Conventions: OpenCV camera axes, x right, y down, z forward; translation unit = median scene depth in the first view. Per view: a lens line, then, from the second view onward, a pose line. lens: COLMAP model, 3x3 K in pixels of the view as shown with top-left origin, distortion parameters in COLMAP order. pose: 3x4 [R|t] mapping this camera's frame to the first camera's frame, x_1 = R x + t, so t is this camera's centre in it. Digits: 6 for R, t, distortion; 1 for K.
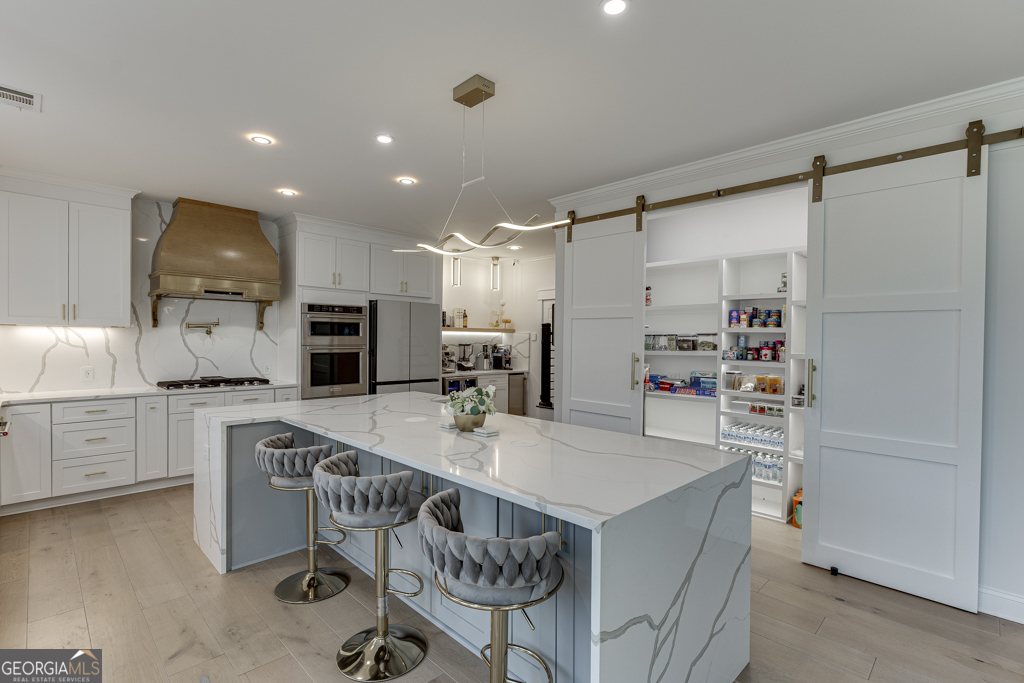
lens RADIAL K [[472.9, 0, 516.3], [0, 472.9, 339.2], [0, 0, 1]] dist [-0.011061, 0.000440]
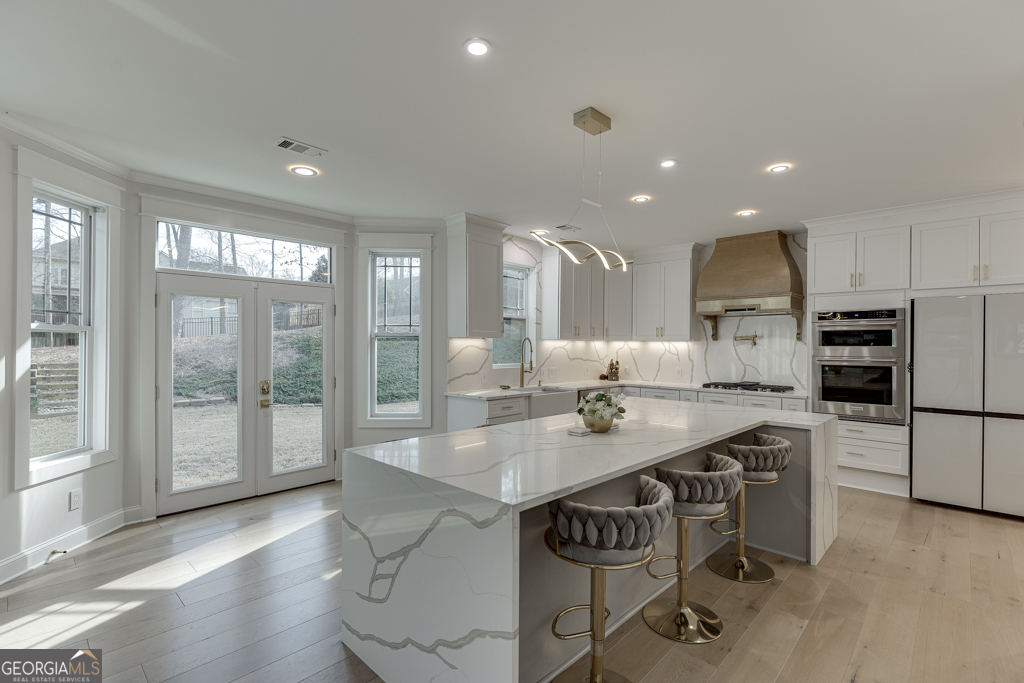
lens RADIAL K [[472.9, 0, 515.9], [0, 472.9, 344.6], [0, 0, 1]] dist [-0.011061, 0.000440]
pose [[0.011490, -0.009670, -0.999887, 0.502264], [-0.005656, 0.999937, -0.009735, 0.001851], [0.999918, 0.005767, 0.011434, 0.396034]]
